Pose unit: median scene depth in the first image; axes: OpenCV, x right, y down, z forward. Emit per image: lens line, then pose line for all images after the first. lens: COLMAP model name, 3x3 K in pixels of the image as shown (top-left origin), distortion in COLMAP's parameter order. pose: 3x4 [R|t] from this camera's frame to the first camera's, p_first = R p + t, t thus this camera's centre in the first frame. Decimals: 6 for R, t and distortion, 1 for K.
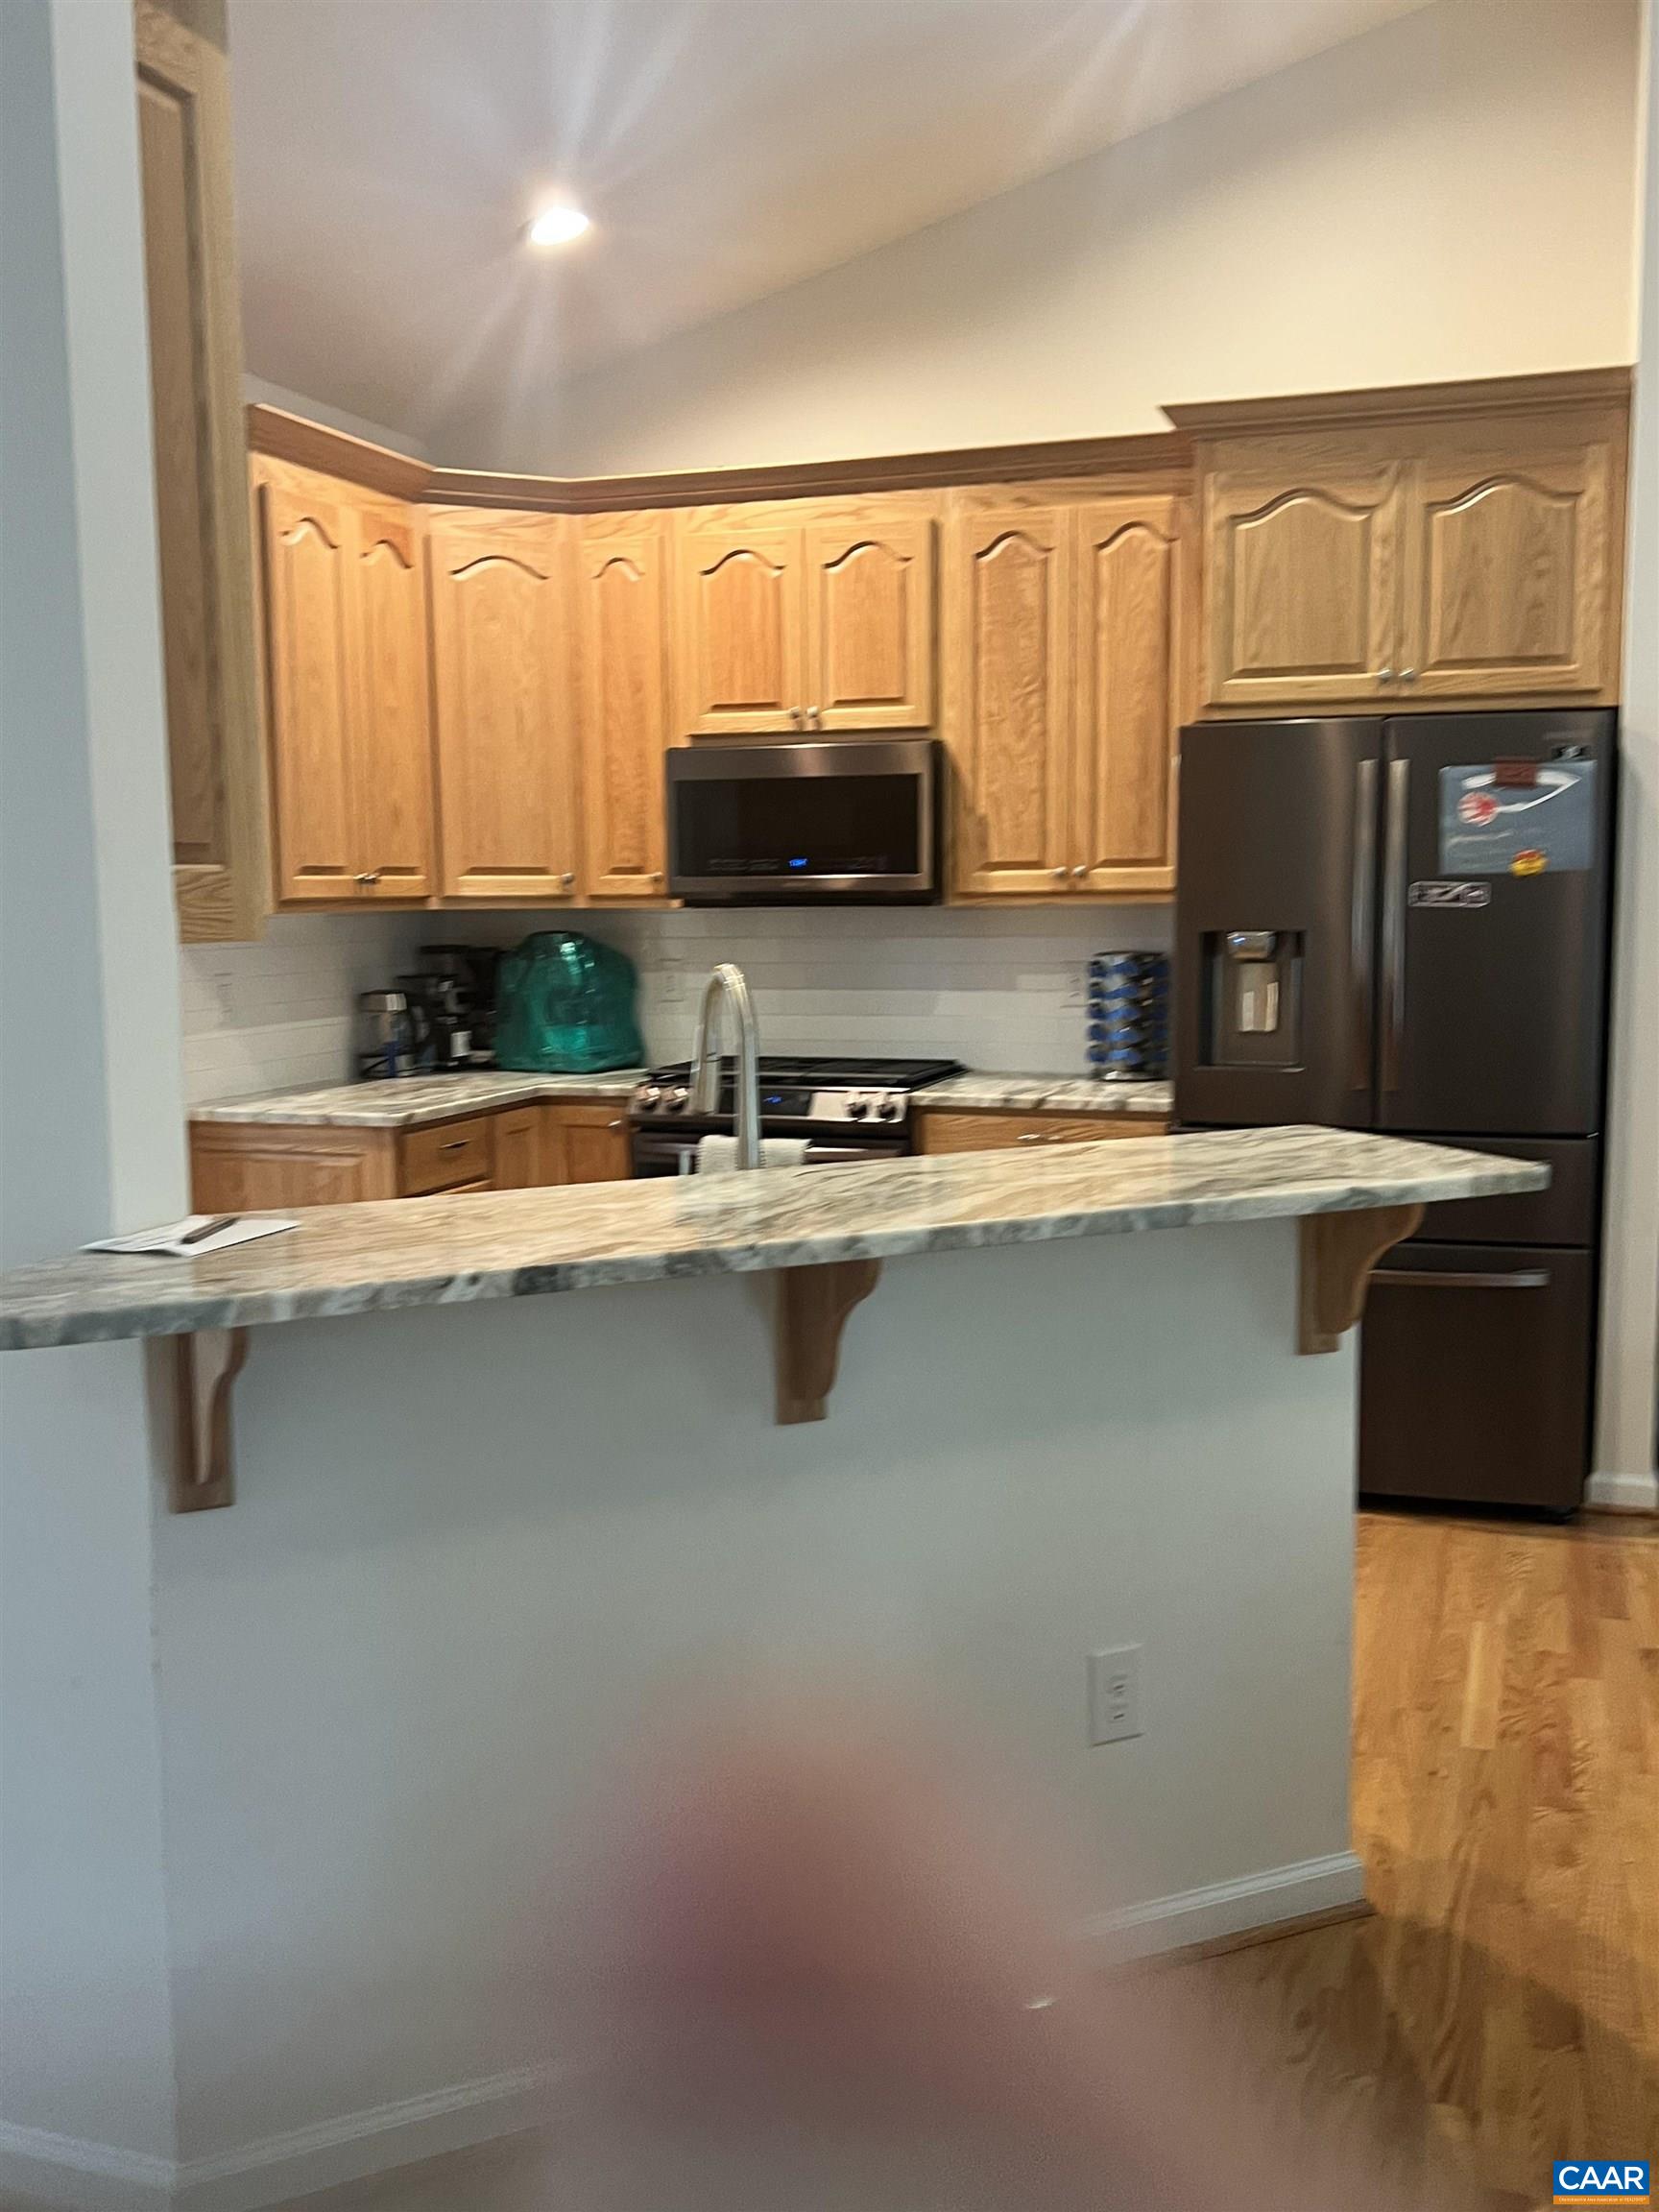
lens RADIAL K [[2137.0, 0, 829.5], [0, 2137.0, 1106.0], [0, 0, 1]] dist [0.089063, -0.003286]
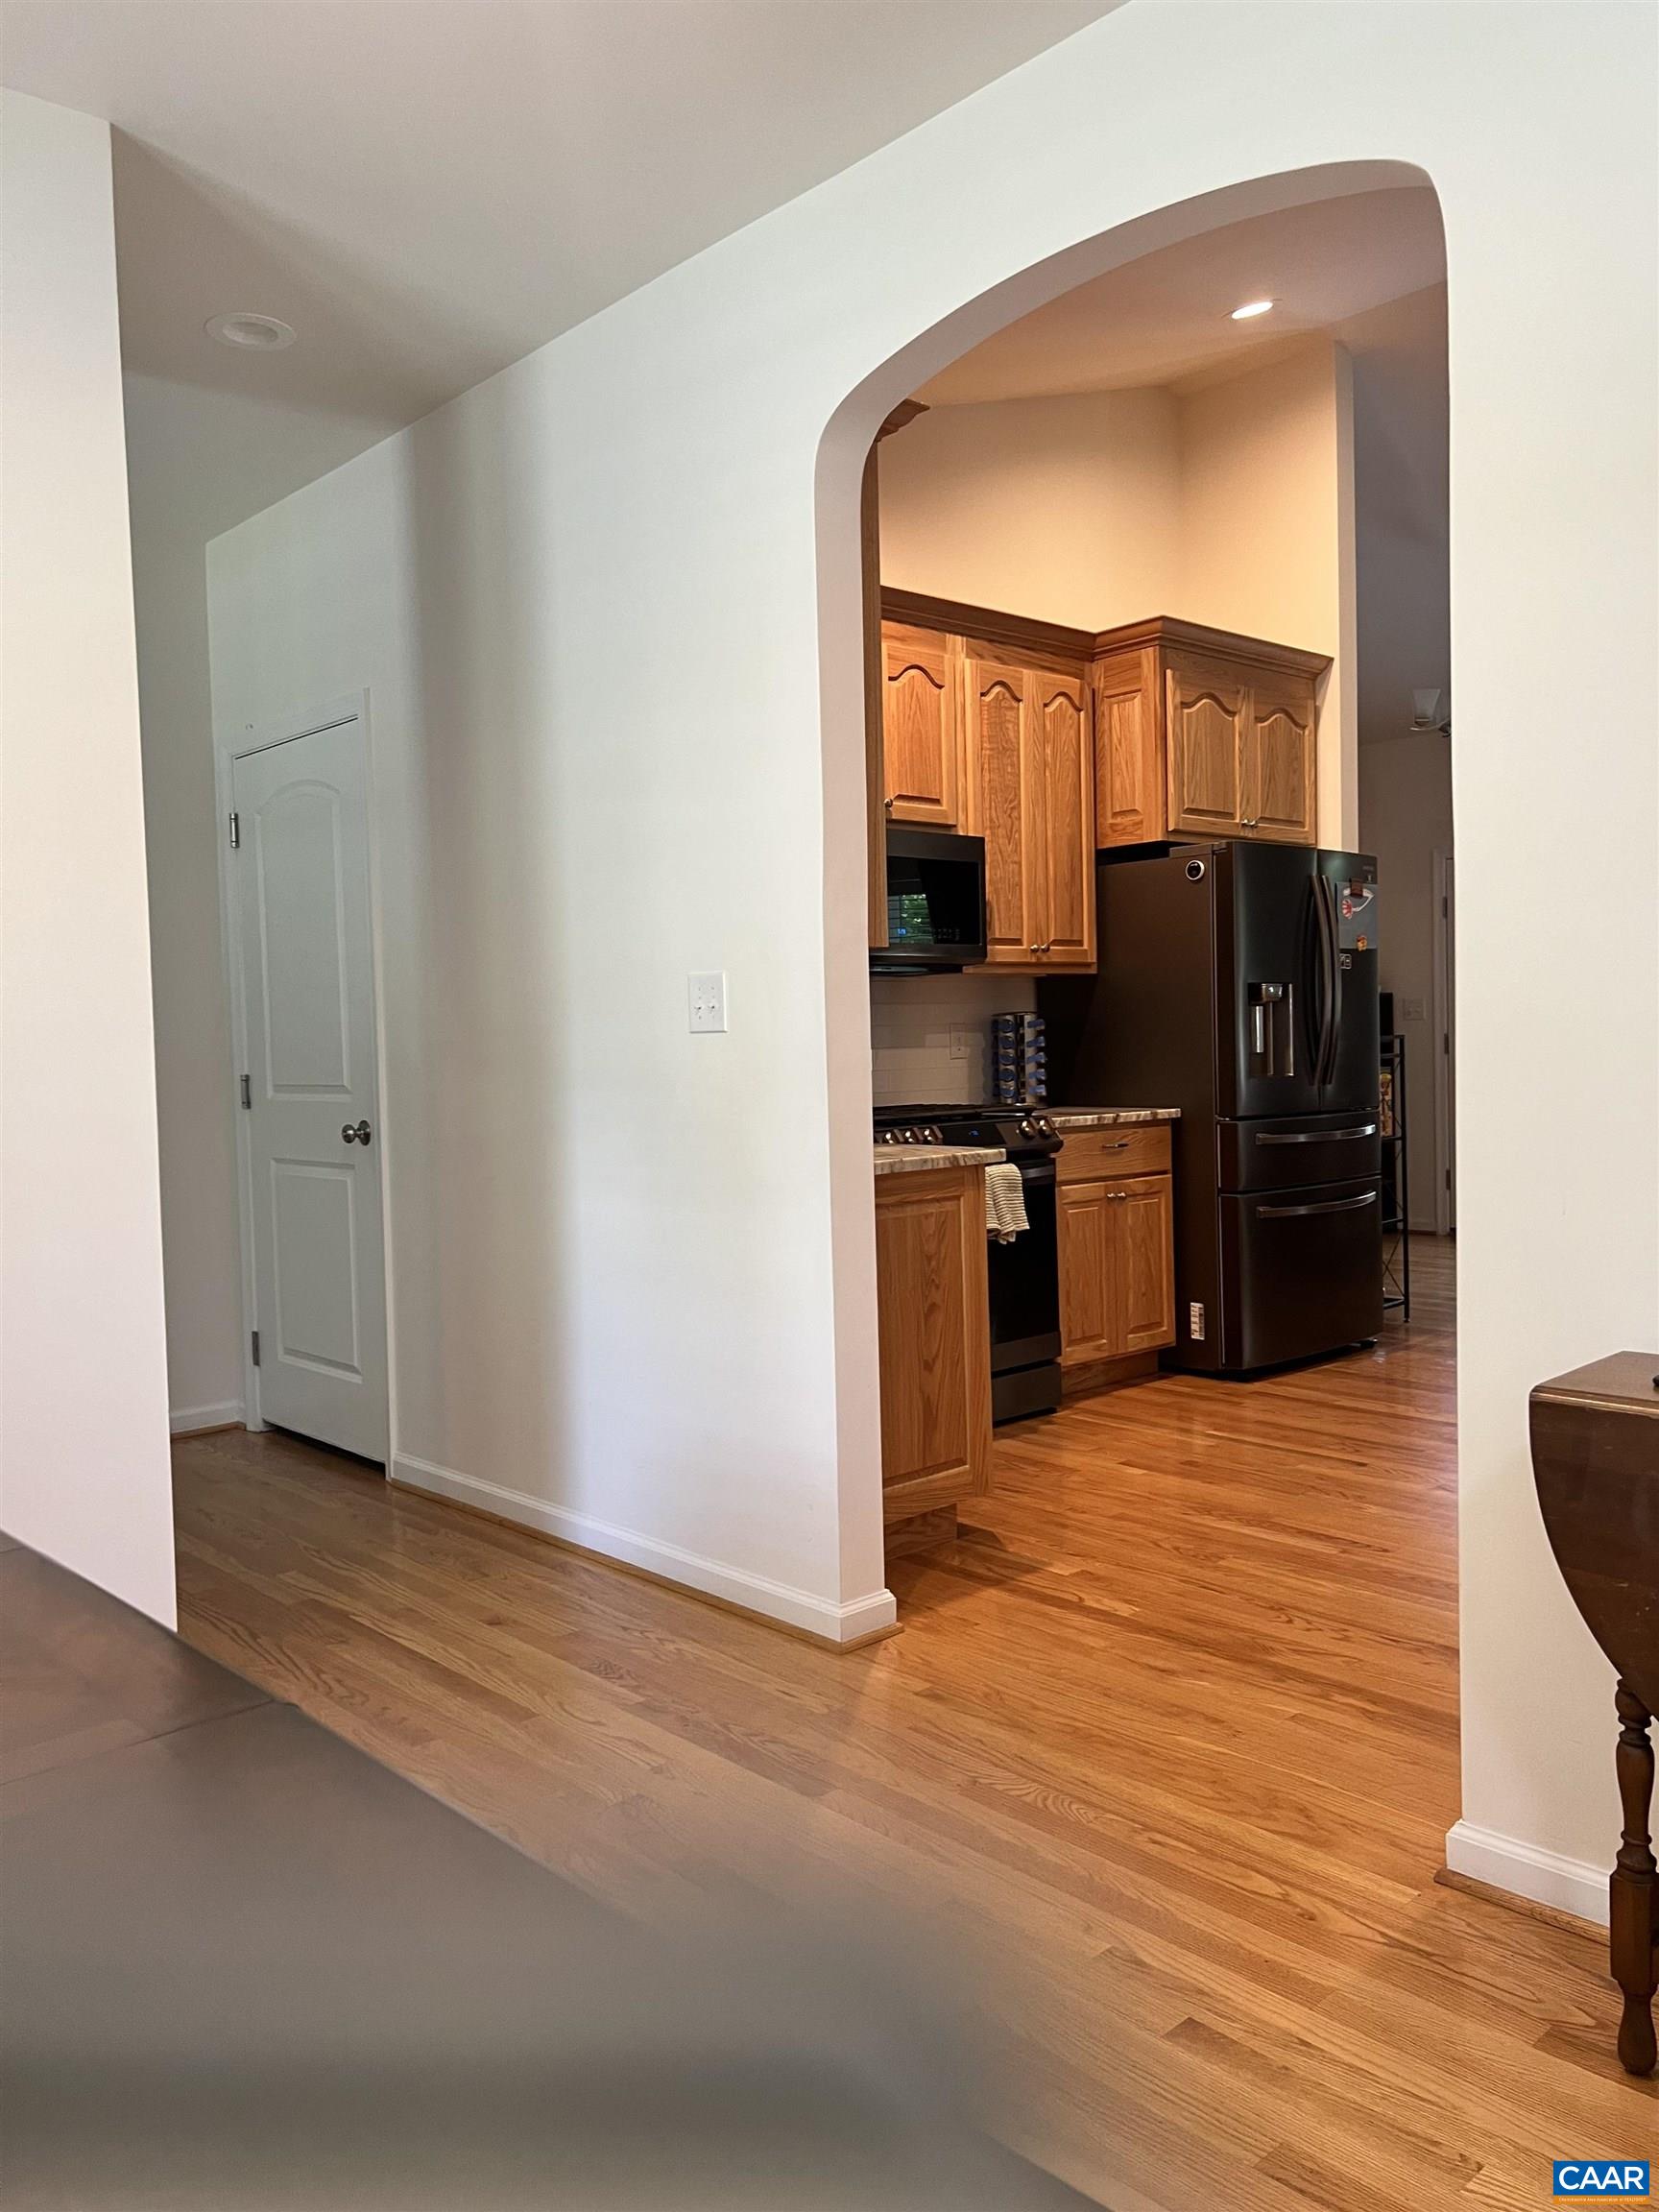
lens RADIAL K [[1667.5, 0, 829.5], [0, 1667.5, 1106.0], [0, 0, 1]] dist [0.076336, -0.078841]
pose [[0.485406, -0.038675, 0.873433, -0.906001], [0.110353, 0.993741, -0.017327, -0.011370], [-0.867296, 0.104797, 0.486636, 0.677884]]
